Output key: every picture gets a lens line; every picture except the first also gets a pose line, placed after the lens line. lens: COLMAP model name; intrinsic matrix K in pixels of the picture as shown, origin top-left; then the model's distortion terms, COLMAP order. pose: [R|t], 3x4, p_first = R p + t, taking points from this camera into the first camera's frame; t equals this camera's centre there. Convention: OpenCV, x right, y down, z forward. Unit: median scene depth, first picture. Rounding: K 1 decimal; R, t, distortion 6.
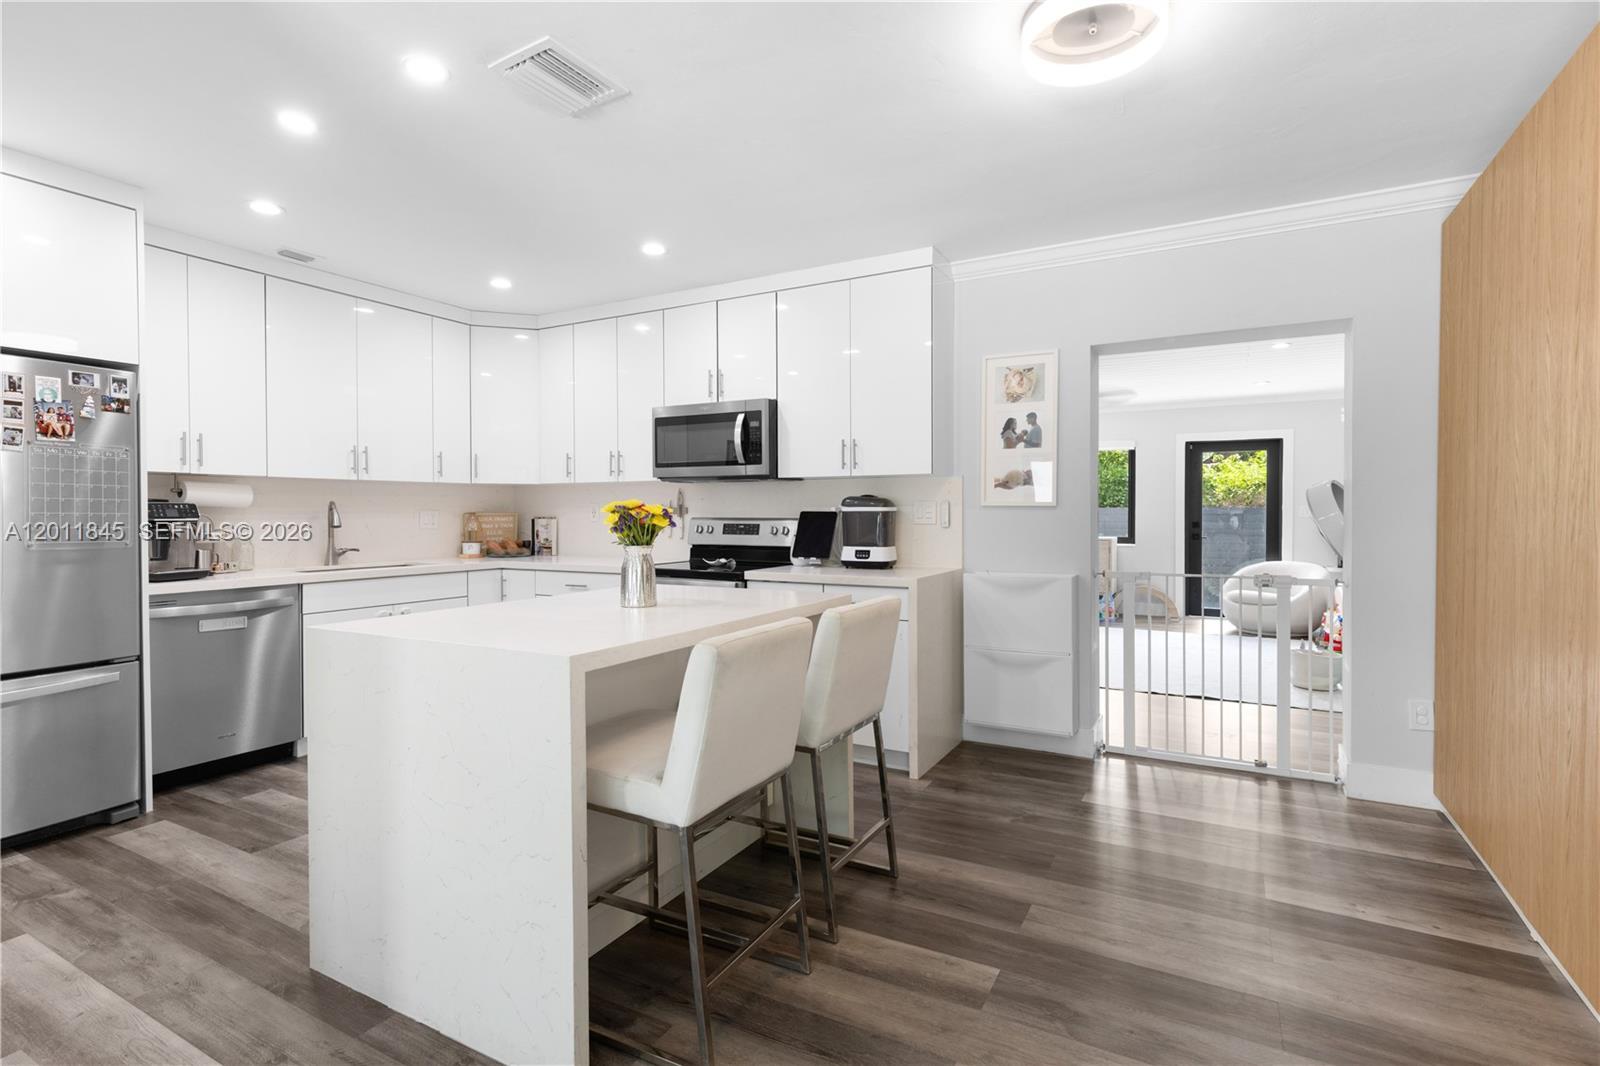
lens RADIAL K [[750.9, 0, 804.4], [0, 750.9, 525.1], [0, 0, 1]] dist [0.010263, -0.000169]
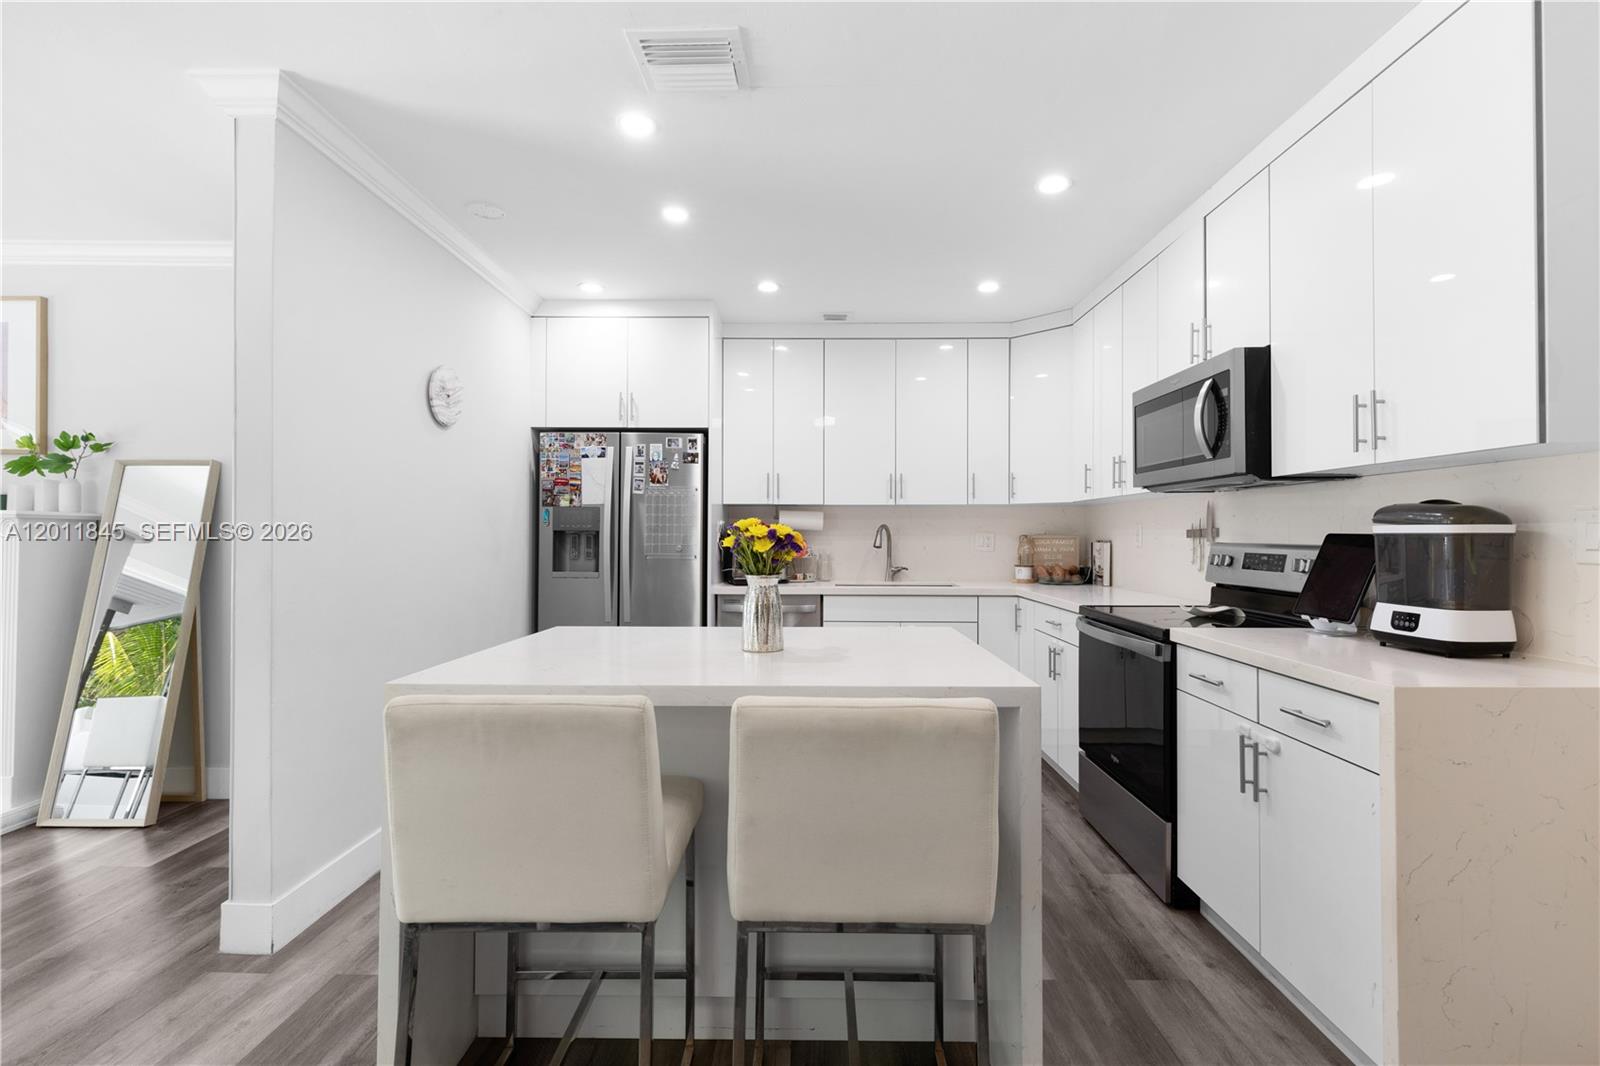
lens RADIAL K [[731.5, 0, 800.0], [0, 731.5, 533.0], [0, 0, 1]] dist [-0.000582, 0.000015]
pose [[0.471358, -0.000143, -0.881942, 0.300770], [-0.017694, 0.999797, -0.009619, -0.006762], [0.881764, 0.020139, 0.471260, 0.408522]]
